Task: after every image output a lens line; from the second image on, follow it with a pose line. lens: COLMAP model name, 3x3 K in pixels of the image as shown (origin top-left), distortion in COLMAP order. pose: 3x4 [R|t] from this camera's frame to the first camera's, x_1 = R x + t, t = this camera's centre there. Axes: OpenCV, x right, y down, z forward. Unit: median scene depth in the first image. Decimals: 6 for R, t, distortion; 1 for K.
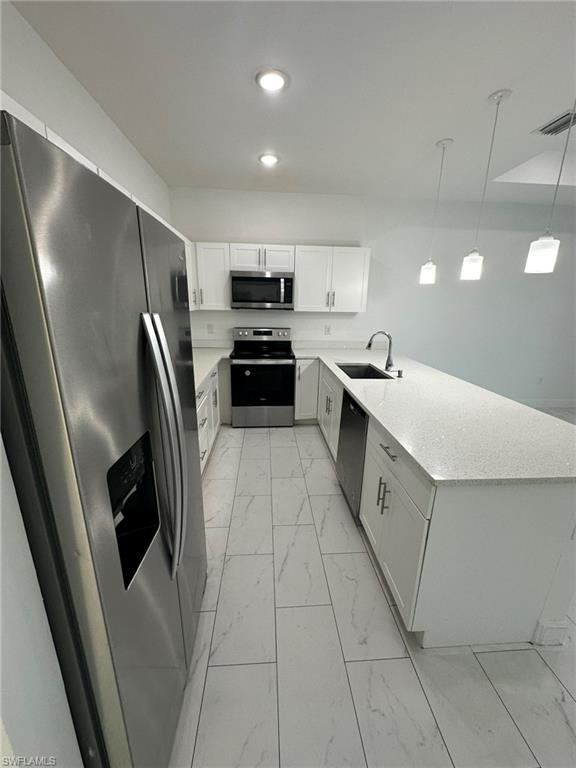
lens RADIAL K [[307.3, 0, 290.2], [0, 307.3, 383.1], [0, 0, 1]] dist [0.000704, -0.000160]
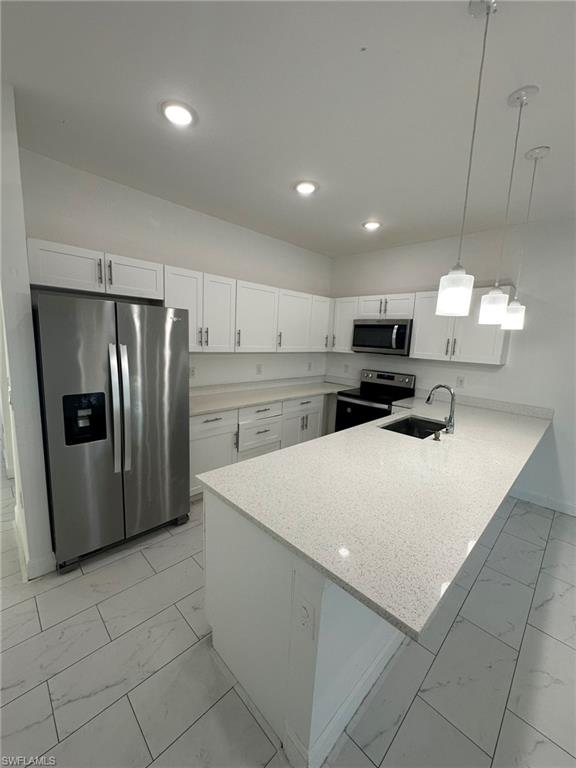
lens RADIAL K [[307.3, 0, 292.5], [0, 307.3, 387.4], [0, 0, 1]] dist [0.000704, -0.000160]
pose [[0.656324, 0.132536, -0.742747, 0.527092], [-0.225973, 0.973789, -0.025917, -0.036669], [0.719844, 0.184850, 0.669070, 0.111933]]
